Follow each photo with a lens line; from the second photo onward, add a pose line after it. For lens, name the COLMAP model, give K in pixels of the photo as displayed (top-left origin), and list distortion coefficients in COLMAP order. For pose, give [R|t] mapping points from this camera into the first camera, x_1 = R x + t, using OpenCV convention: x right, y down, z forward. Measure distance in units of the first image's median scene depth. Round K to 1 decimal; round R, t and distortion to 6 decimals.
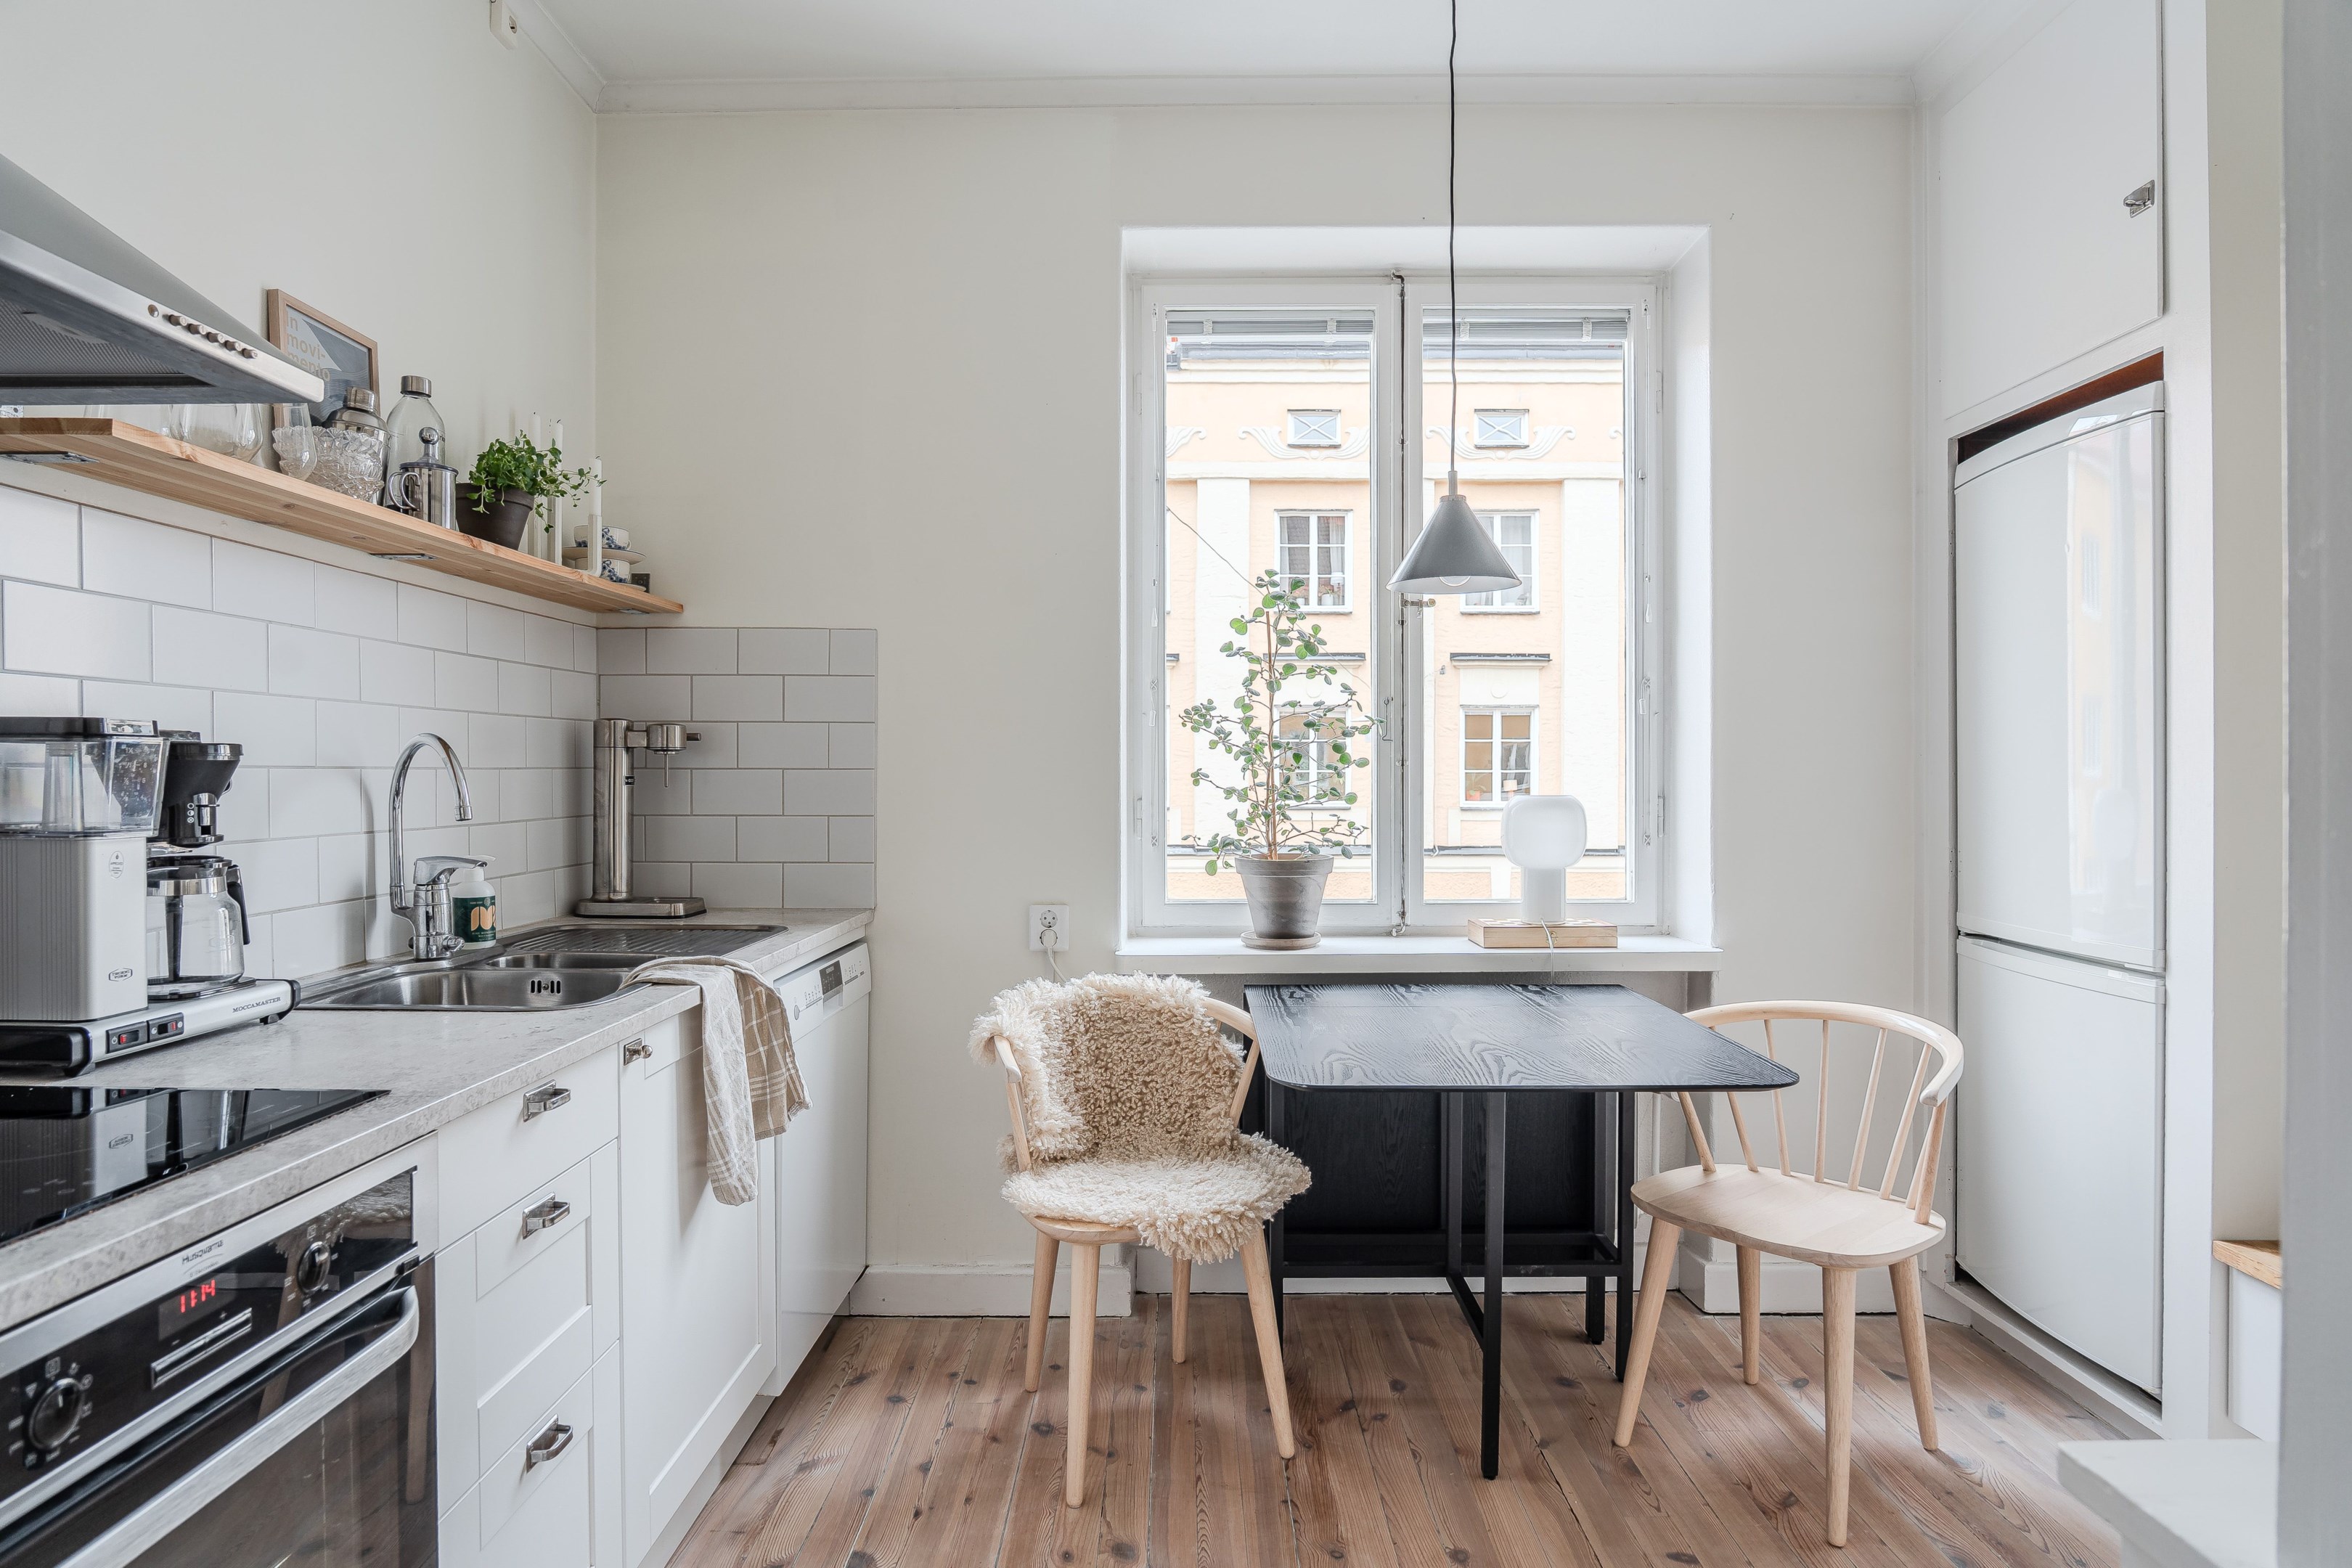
lens RADIAL K [[1282.5, 0, 1167.0], [0, 1282.5, 787.6], [0, 0, 1]] dist [-0.022762, 0.000608]
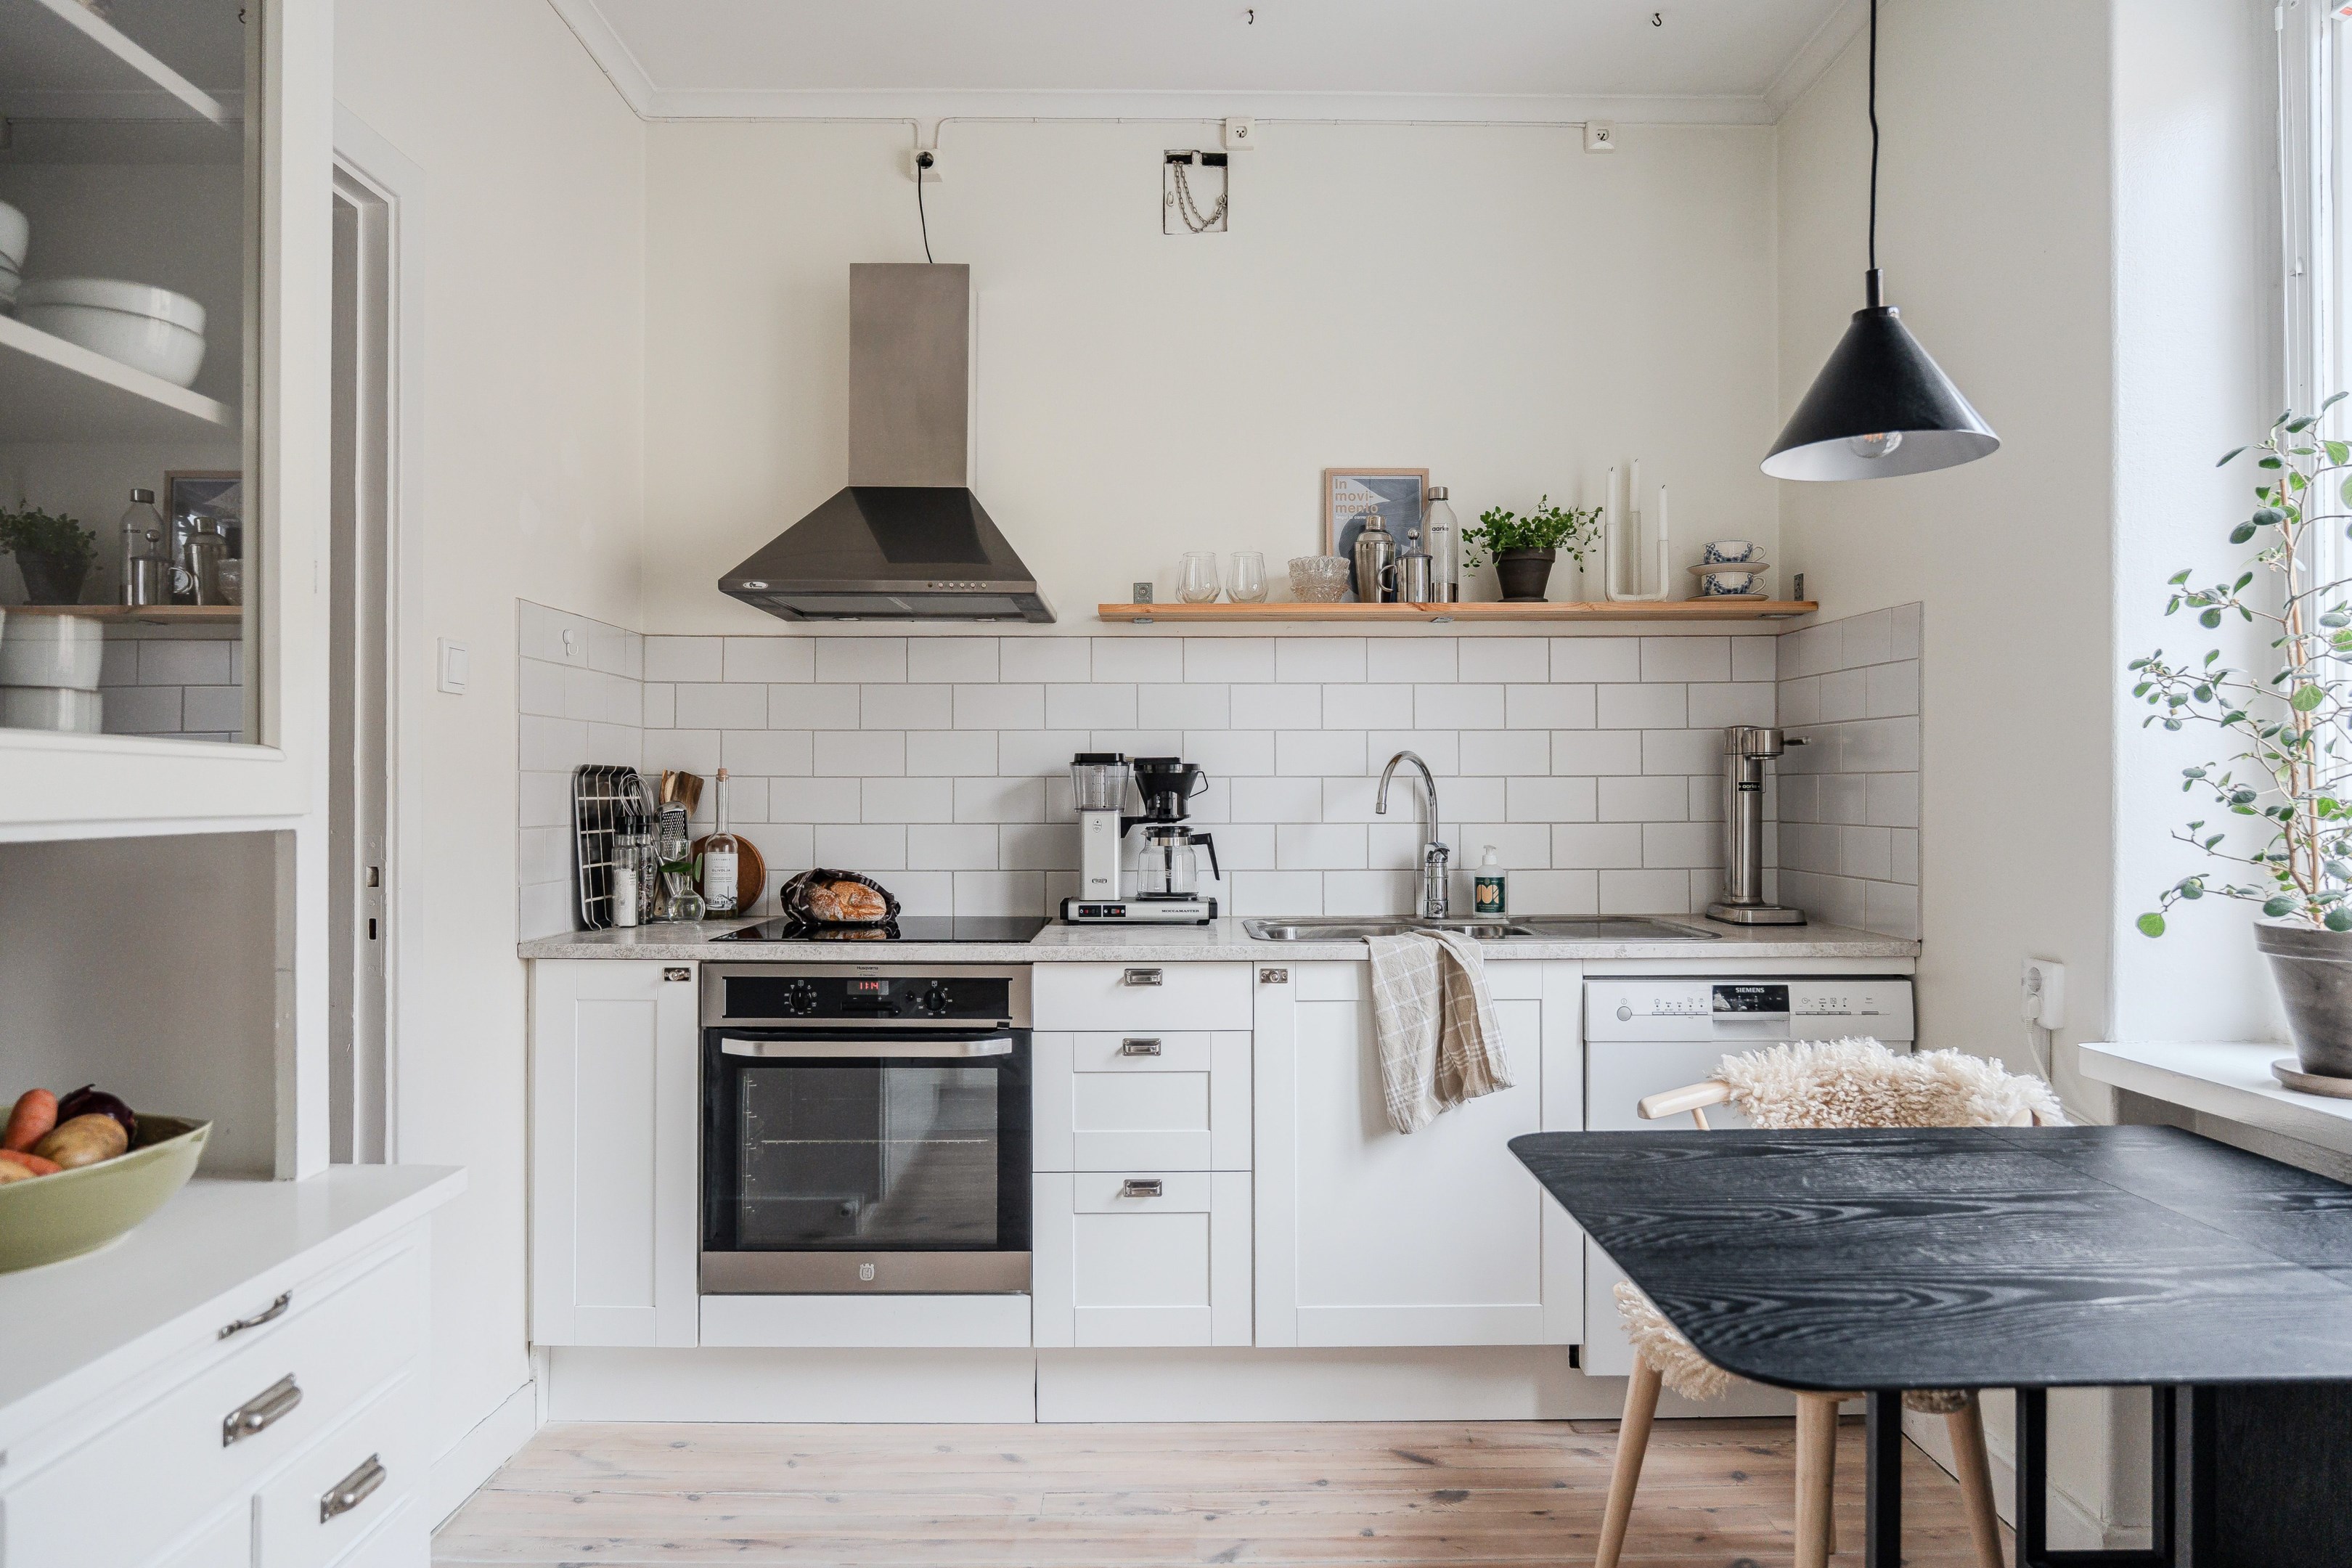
lens RADIAL K [[1513.6, 0, 1157.6], [0, 1513.6, 787.5], [0, 0, 1]] dist [-0.006760, -0.001878]
pose [[-0.004916, -0.002960, -0.999984, 0.975201], [-0.008794, 0.999957, -0.002916, 0.003421], [0.999949, 0.008780, -0.004942, 0.679279]]
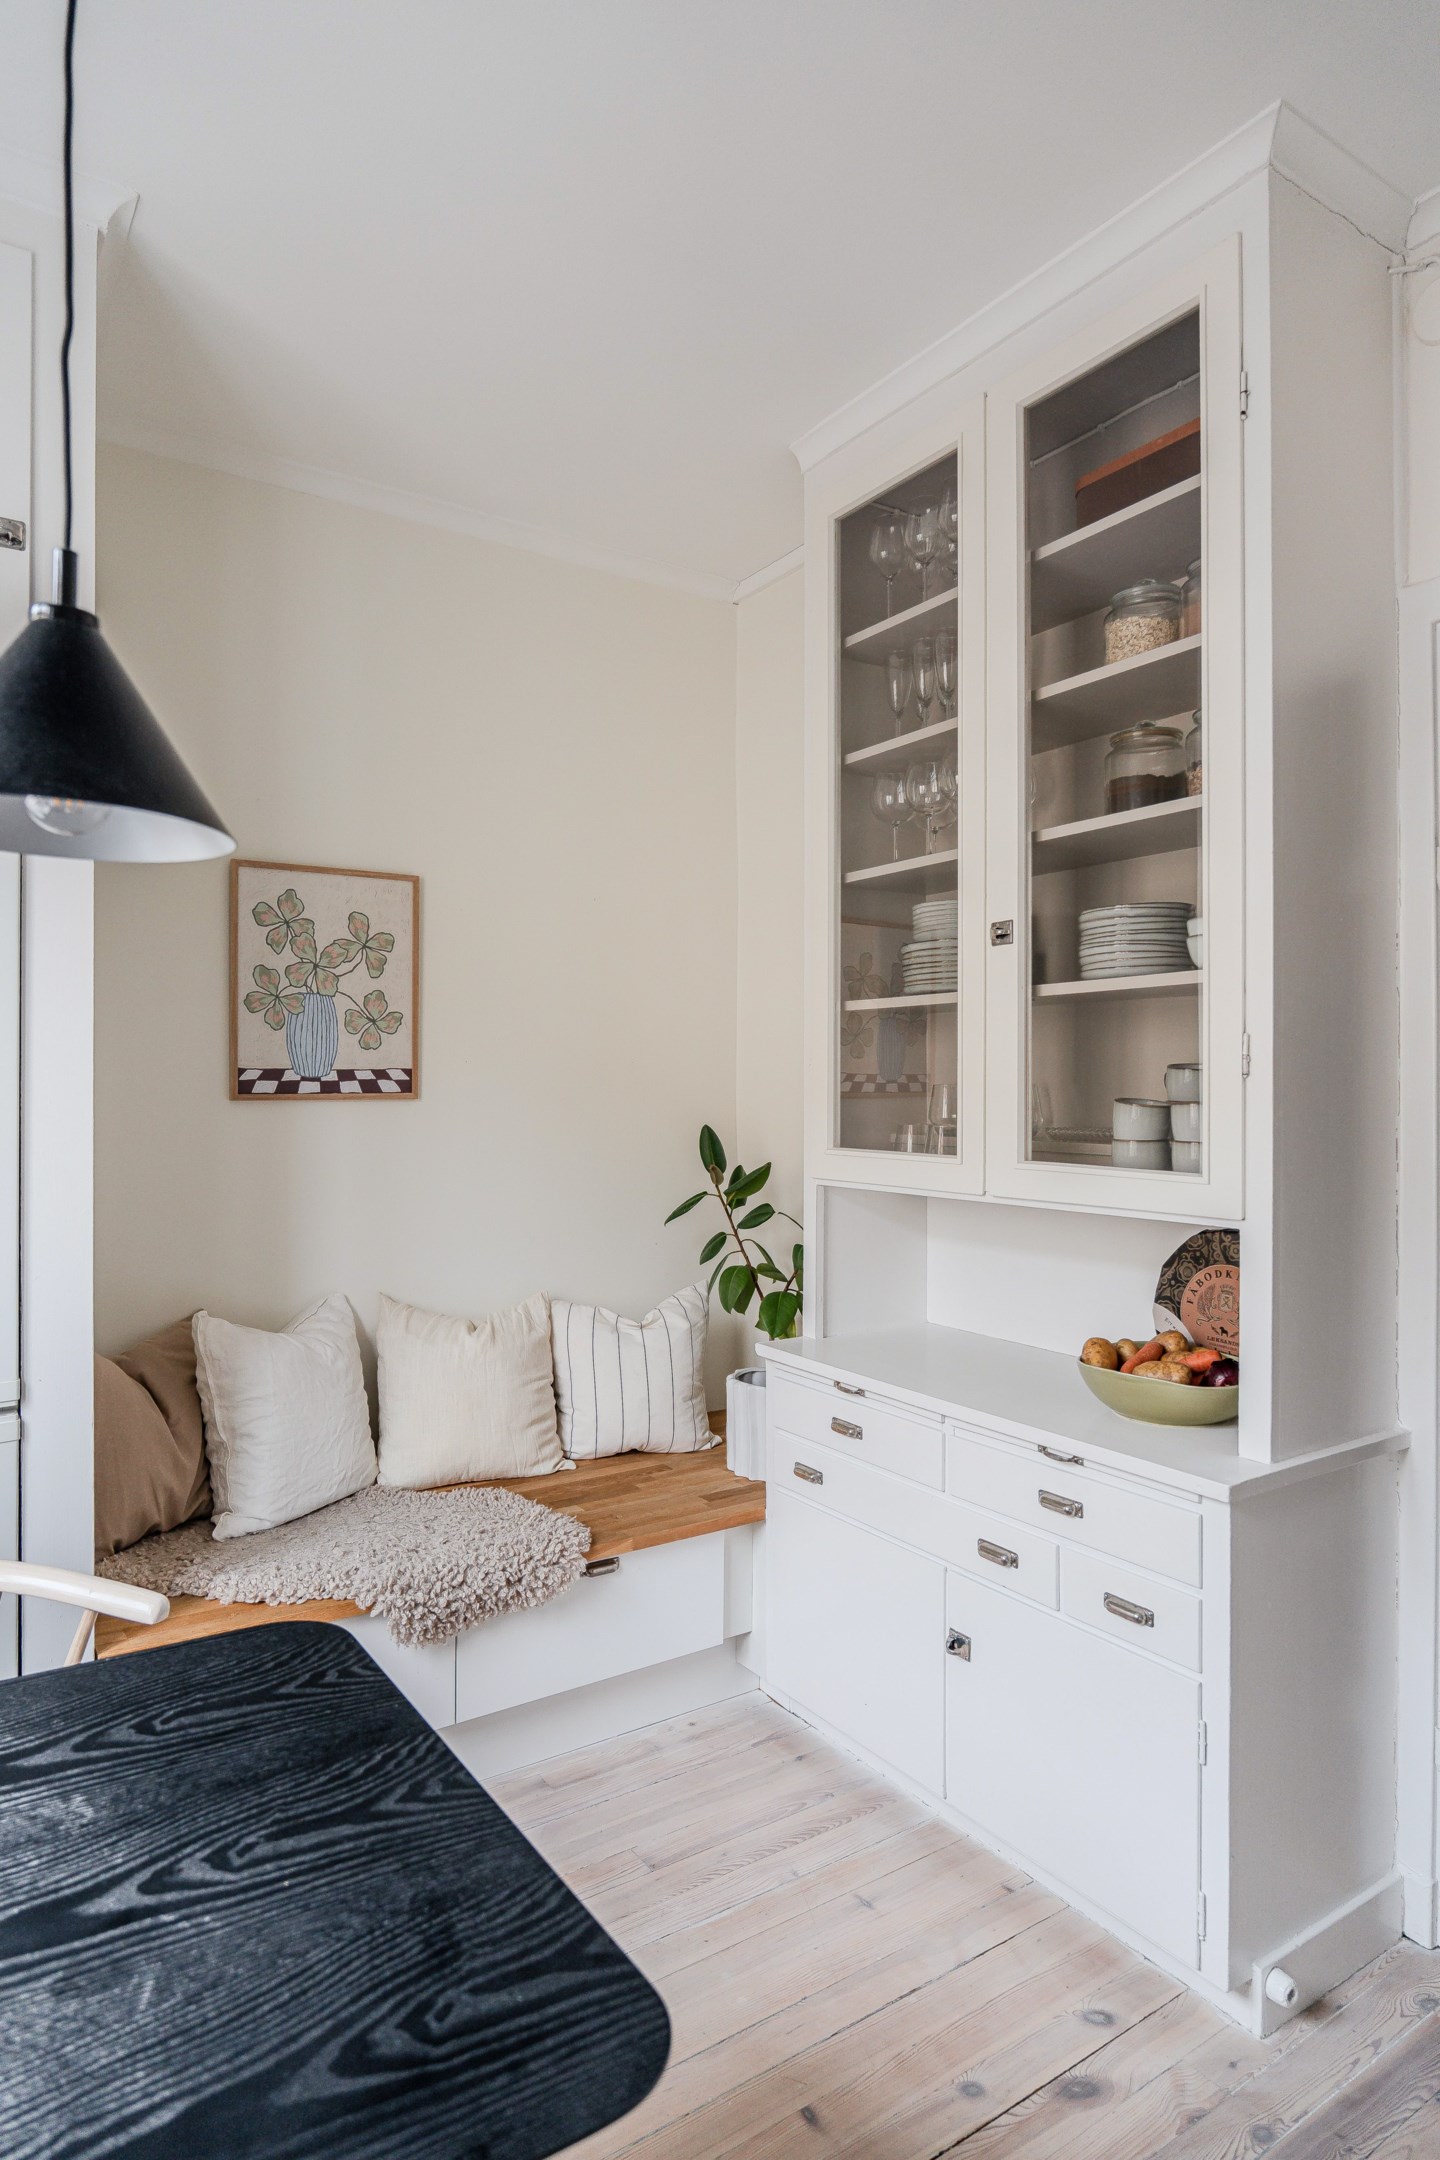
lens RADIAL K [[1259.8, 0, 713.4], [0, 1259.8, 1084.0], [0, 0, 1]] dist [-0.016465, 0.002036]
pose [[-0.550714, 0.004643, 0.834681, -2.043710], [0.005193, 0.999984, -0.002136, -0.200294], [-0.834678, 0.003158, -0.550729, 1.677653]]
